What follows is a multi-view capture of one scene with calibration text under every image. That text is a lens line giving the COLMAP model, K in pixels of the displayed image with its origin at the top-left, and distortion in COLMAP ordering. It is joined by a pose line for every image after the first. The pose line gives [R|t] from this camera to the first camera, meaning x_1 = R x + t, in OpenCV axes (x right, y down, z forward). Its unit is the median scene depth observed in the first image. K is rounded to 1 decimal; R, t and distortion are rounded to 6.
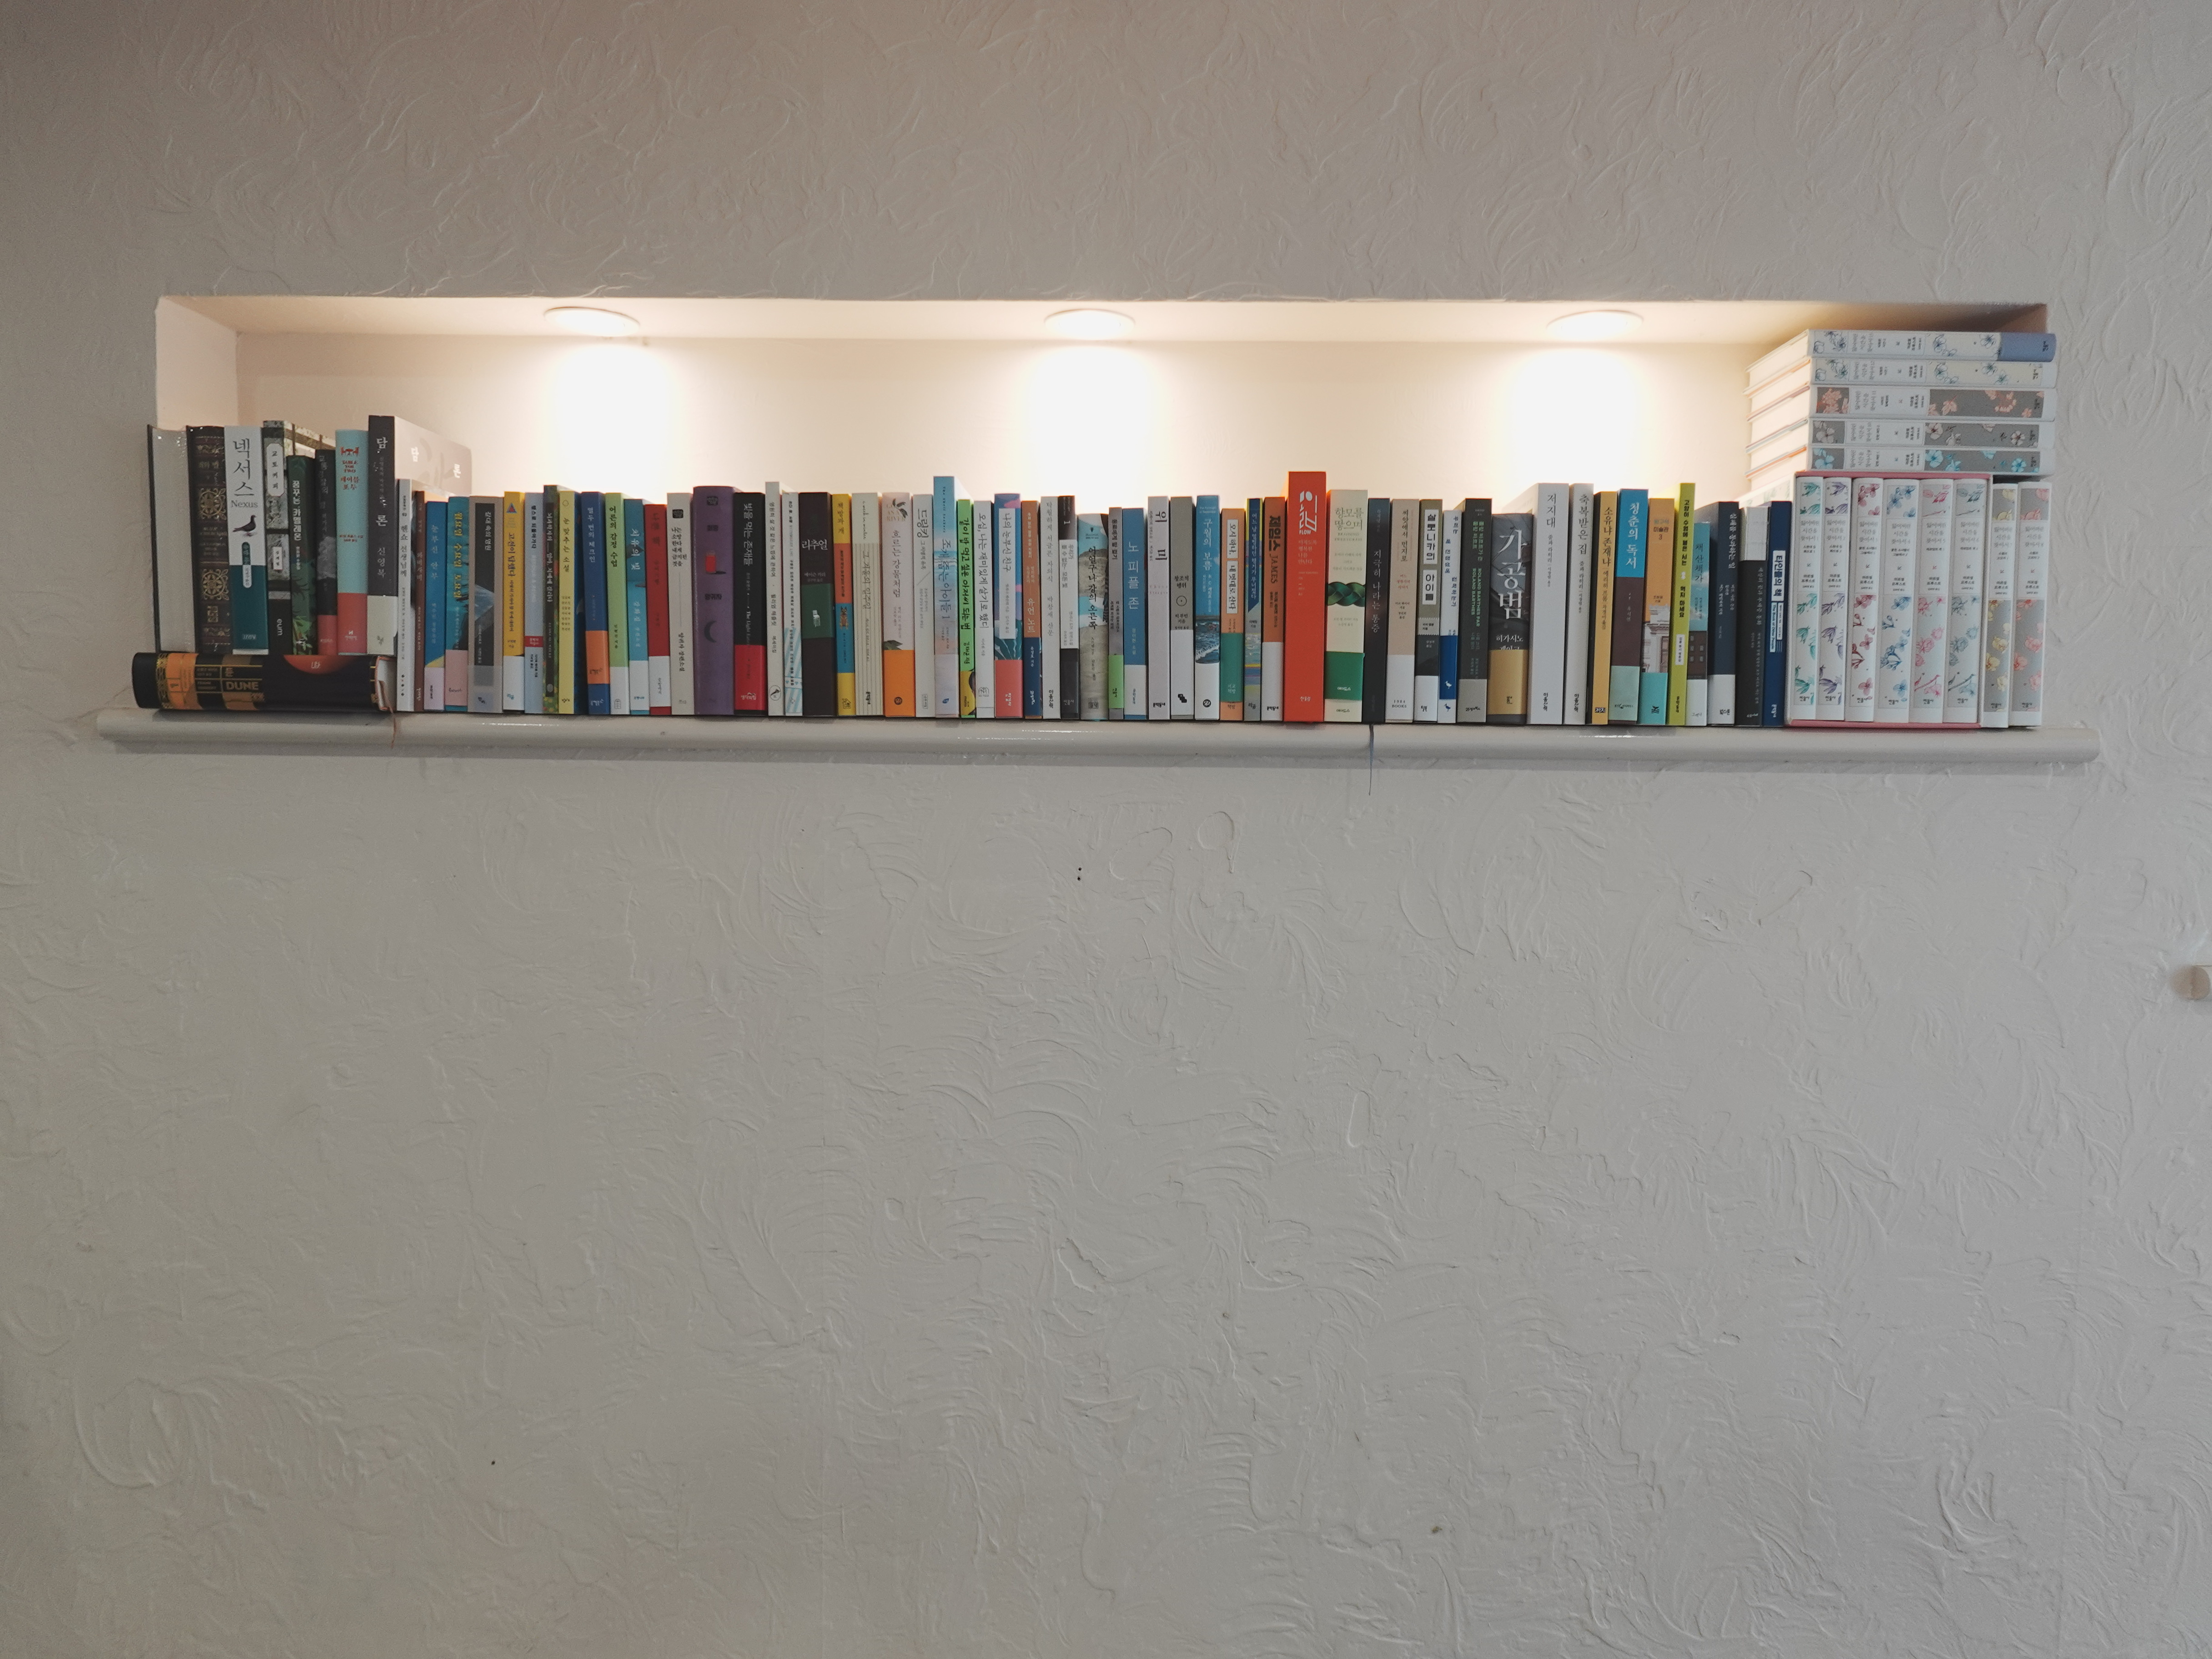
lens RADIAL K [[1386.9, 0, 1109.9], [0, 1386.9, 835.0], [0, 0, 1]] dist [-0.000169, -0.002083]
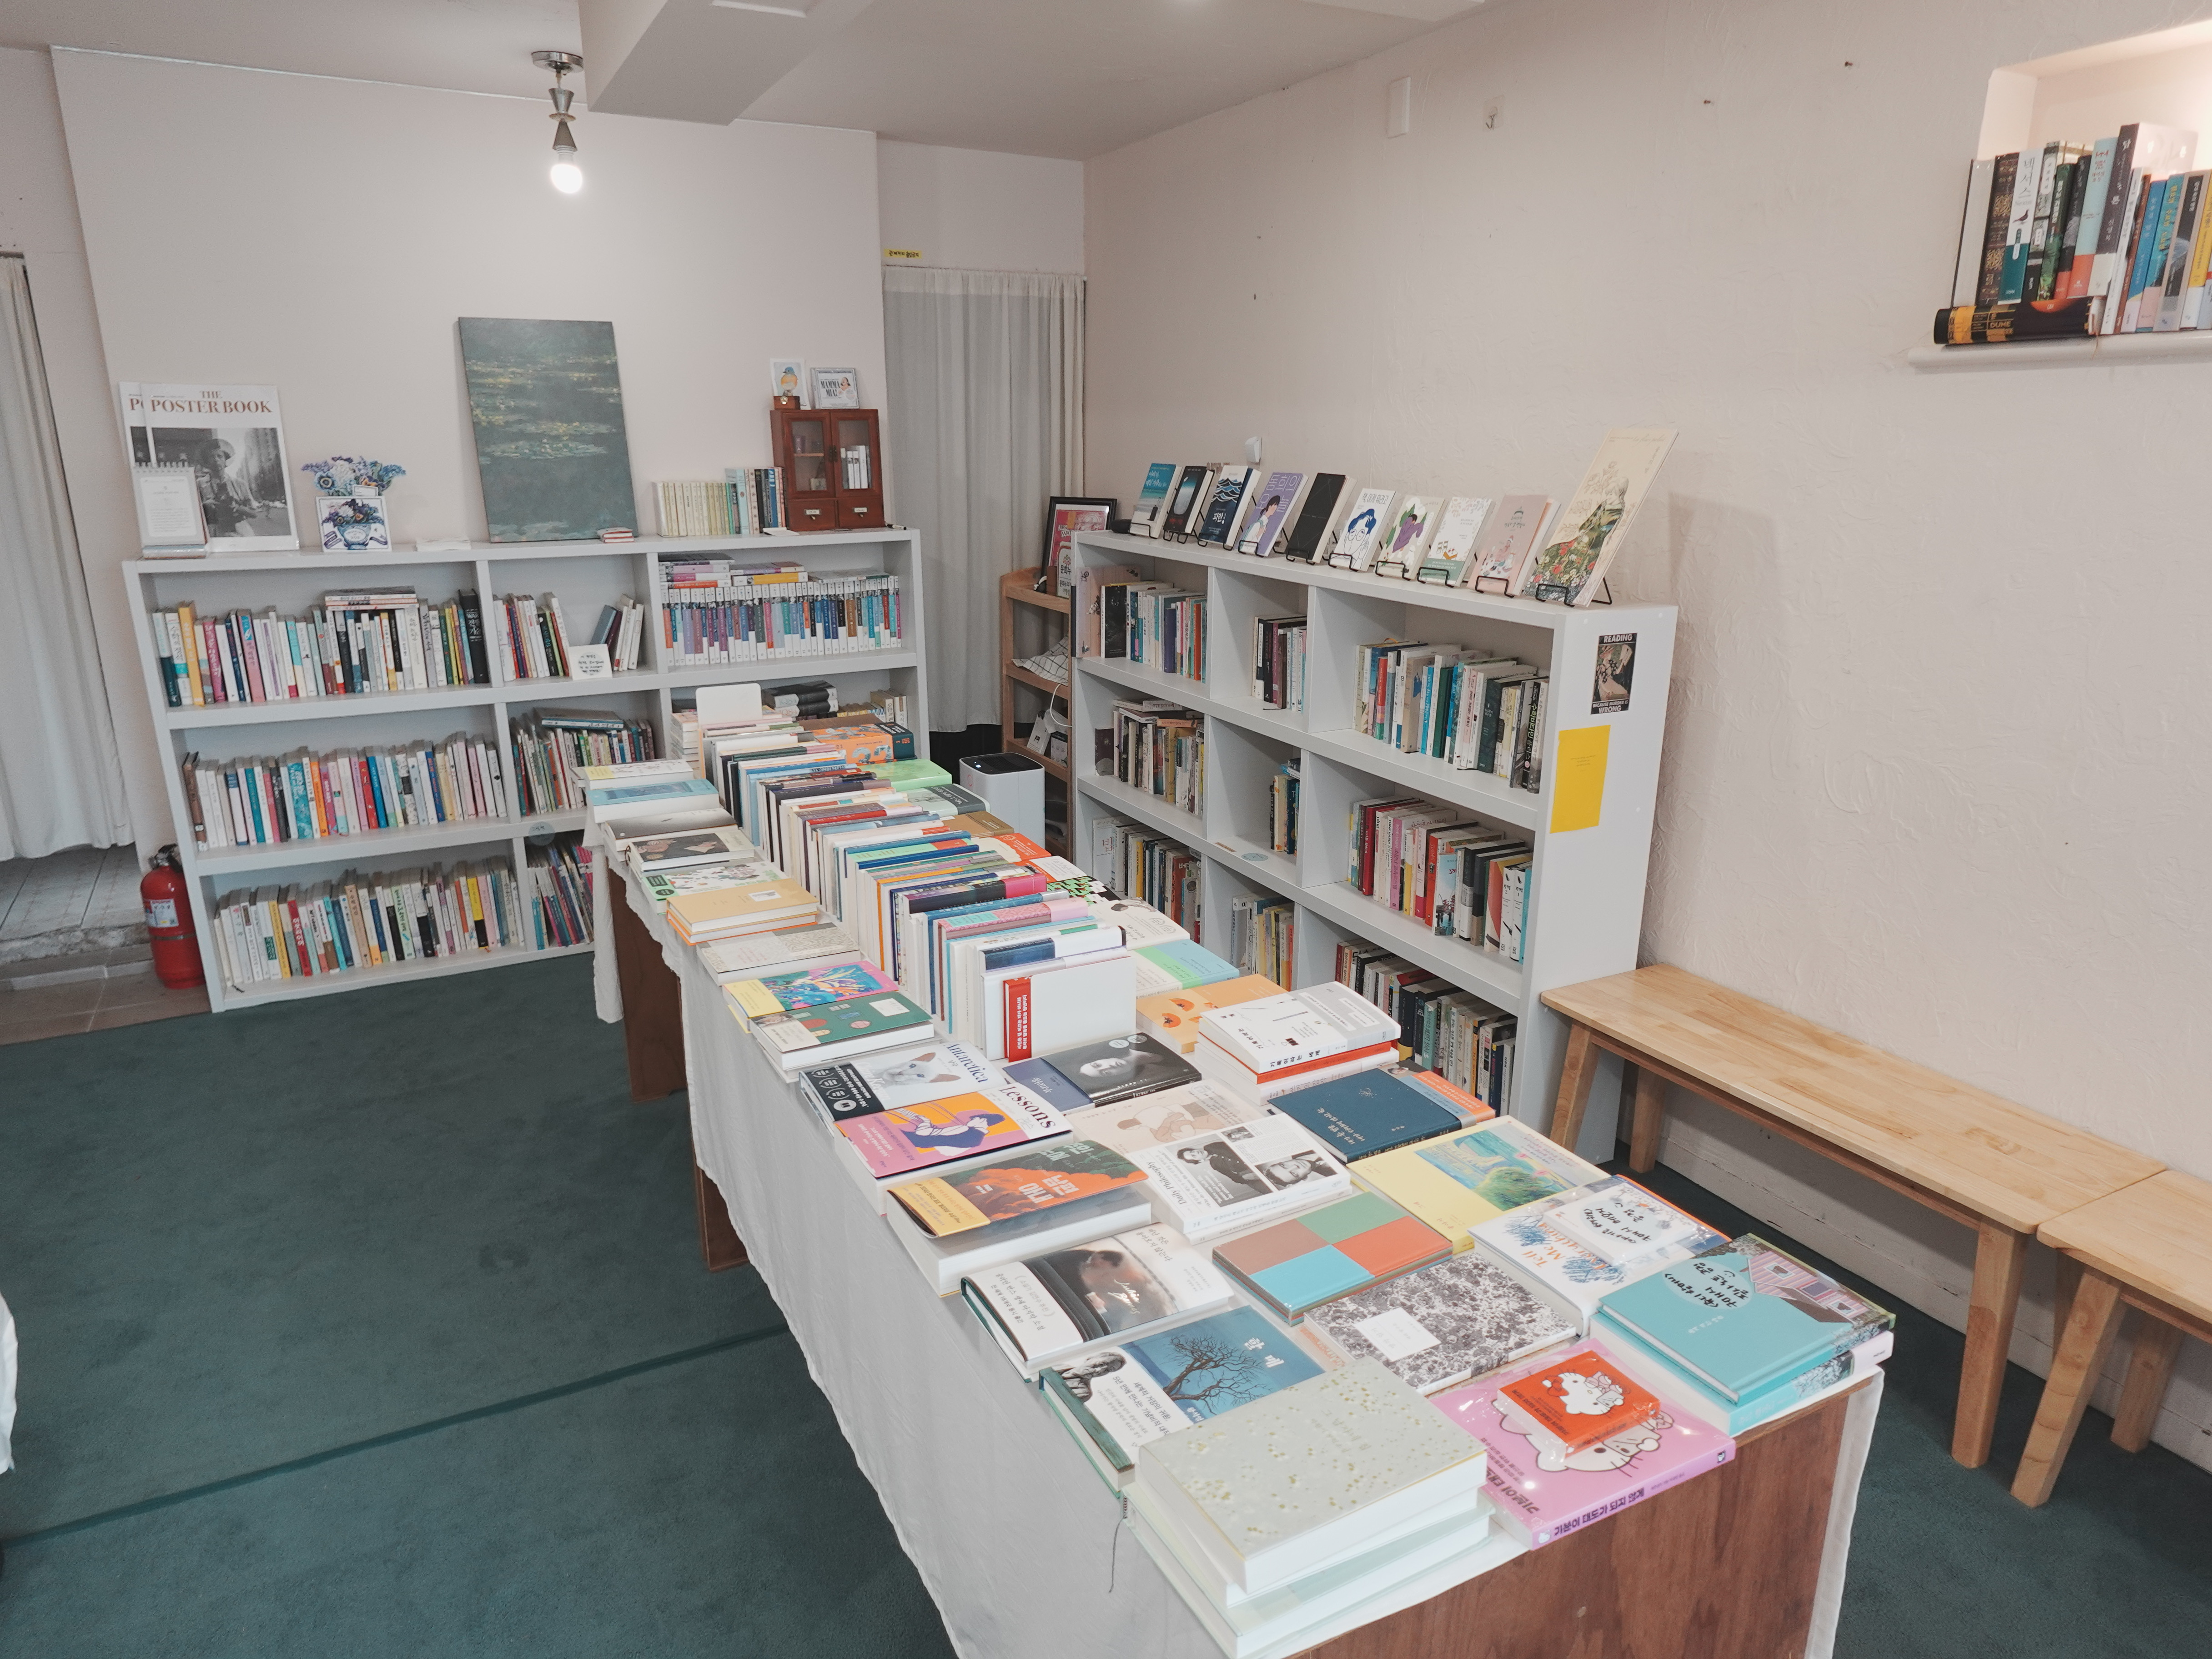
lens RADIAL K [[1386.9, 0, 1109.9], [0, 1386.9, 835.0], [0, 0, 1]] dist [-0.000169, -0.002083]
pose [[0.472408, 0.227486, -0.851517, 0.388824], [-0.040452, 0.970696, 0.236883, 0.127572], [0.880451, -0.077460, 0.467767, -0.704943]]
